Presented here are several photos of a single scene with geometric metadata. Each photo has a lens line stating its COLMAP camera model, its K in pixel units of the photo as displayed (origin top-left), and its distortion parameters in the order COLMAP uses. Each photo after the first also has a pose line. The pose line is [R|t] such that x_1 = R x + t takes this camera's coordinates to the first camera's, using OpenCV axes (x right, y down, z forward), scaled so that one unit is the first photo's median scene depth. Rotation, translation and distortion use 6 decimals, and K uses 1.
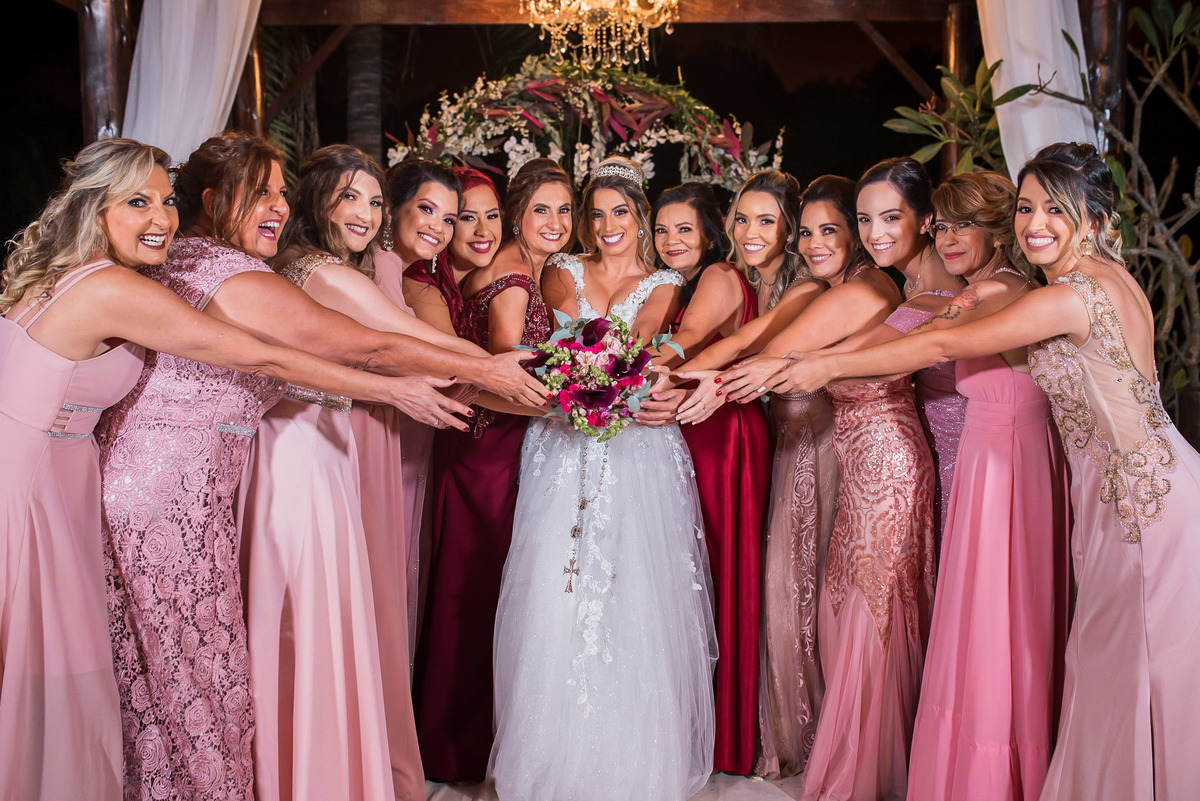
lens RADIAL K [[1160.9, 0, 600.0], [0, 1160.9, 400.5], [0, 0, 1]] dist [-0.013561, -0.005901]
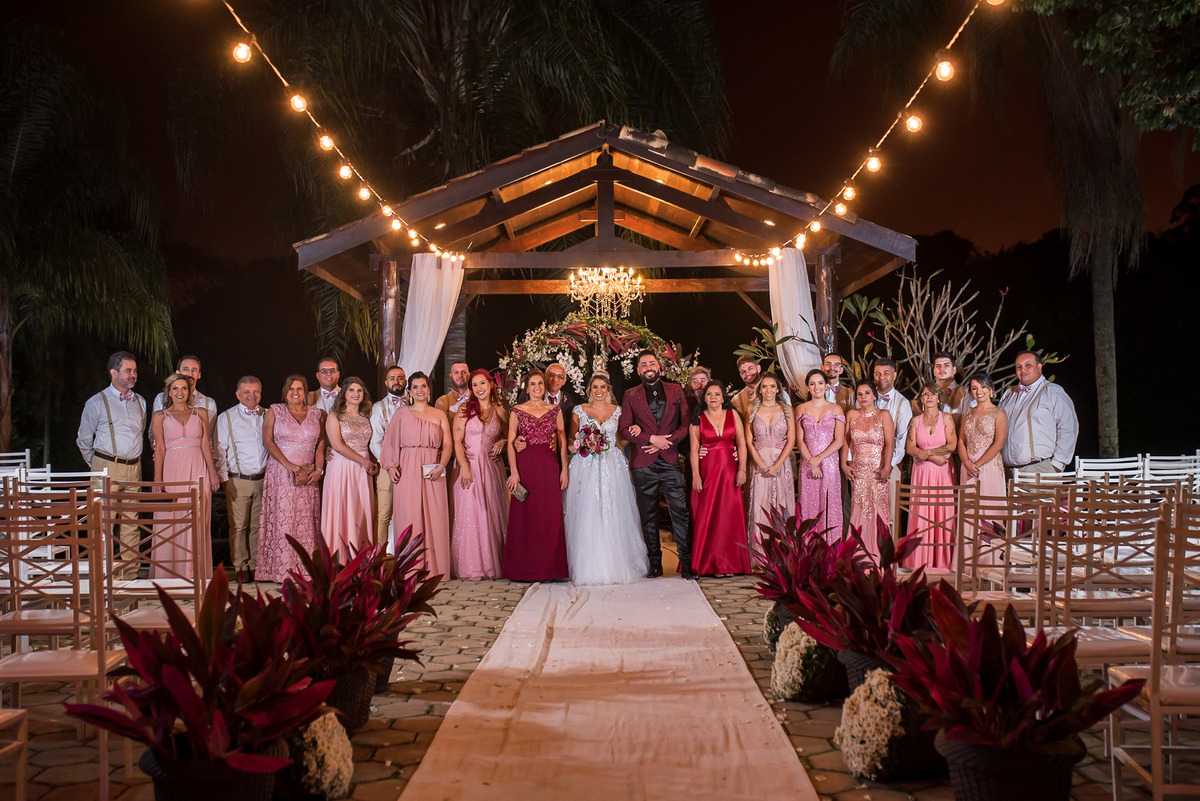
lens RADIAL K [[1160.9, 0, 600.0], [0, 1160.9, 400.5], [0, 0, 1]] dist [-0.013561, -0.005901]
pose [[0.999943, -0.005156, 0.009338, -0.027527], [0.006468, 0.989212, -0.146351, 0.142825], [-0.008482, 0.146403, 0.989189, -0.939953]]
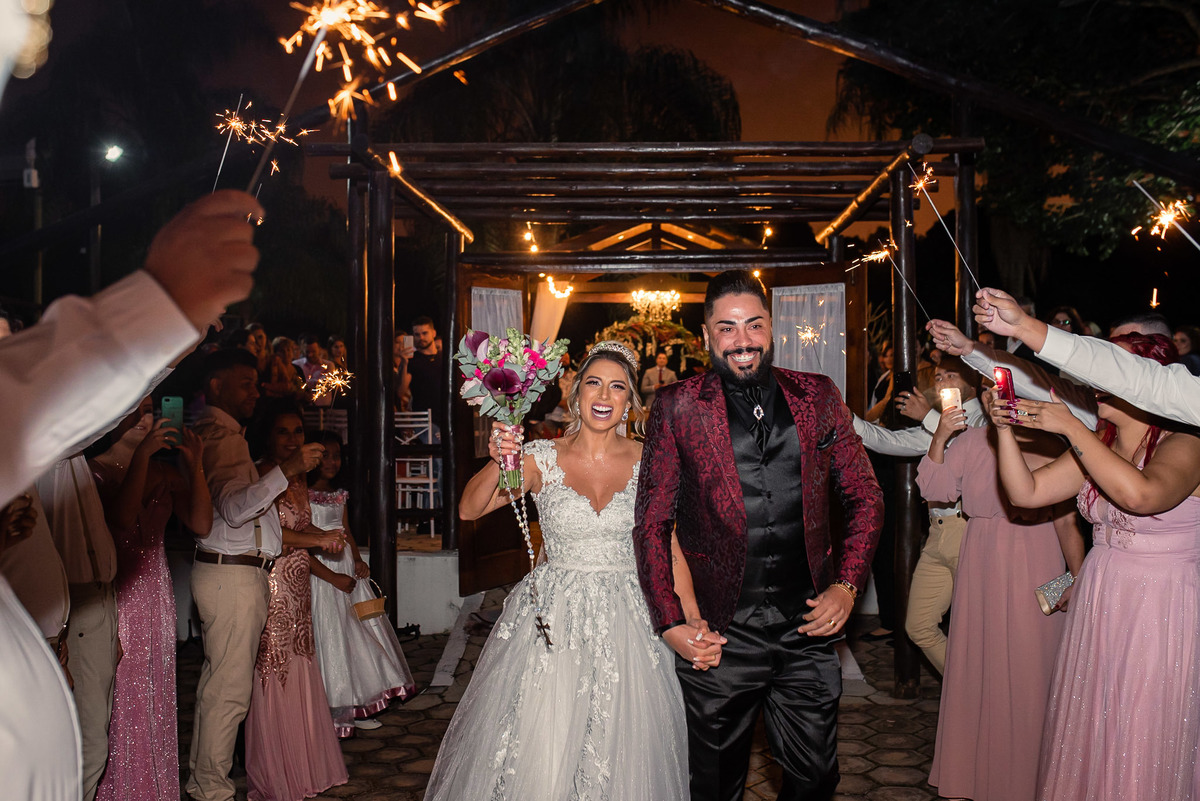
lens RADIAL K [[1205.4, 0, 612.4], [0, 1205.4, 401.6], [0, 0, 1]] dist [-0.020768, -0.005984]
pose [[0.999663, 0.010455, -0.023773, -0.034613], [-0.013158, 0.993096, -0.116563, 0.301501], [0.022391, 0.116836, 0.992899, -2.135584]]
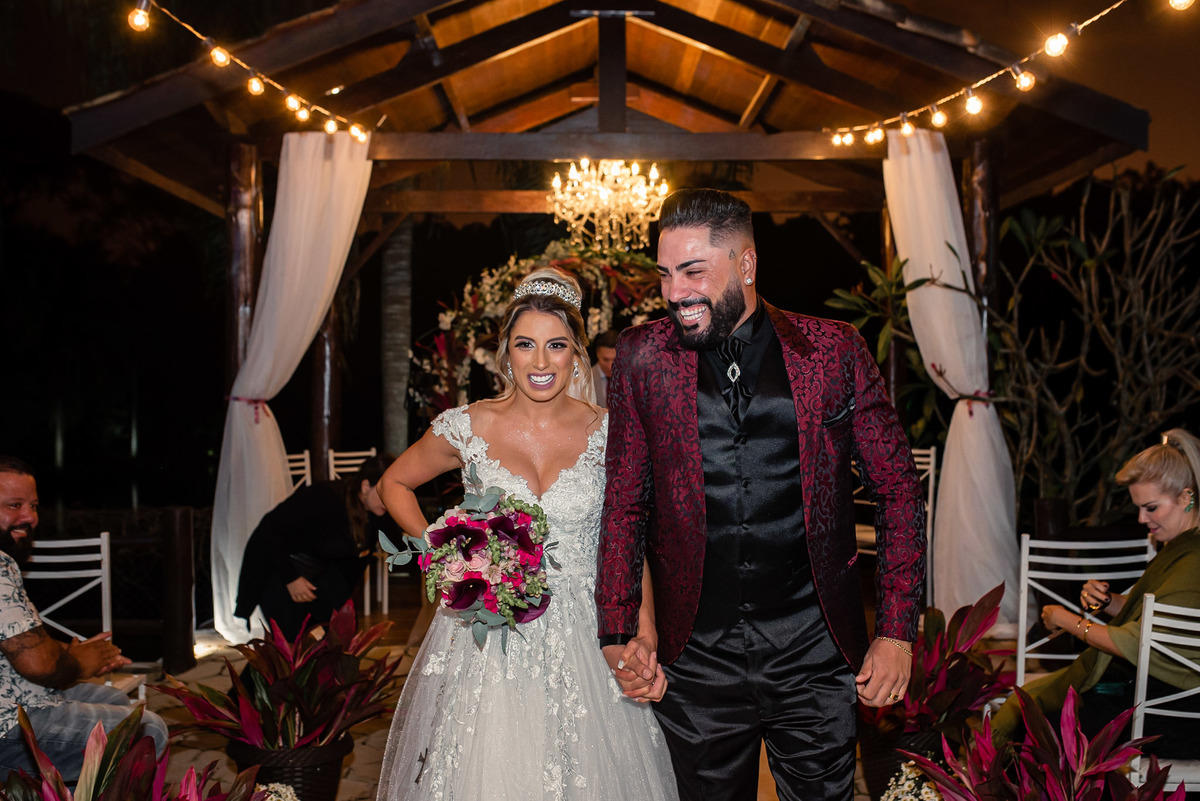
lens RADIAL K [[1205.4, 0, 612.4], [0, 1205.4, 401.6], [0, 0, 1]] dist [-0.020768, -0.005984]
pose [[0.999781, 0.001530, 0.020873, -0.022533], [0.000737, 0.994135, -0.108140, 0.019375], [-0.020916, 0.108132, 0.993916, -0.285252]]
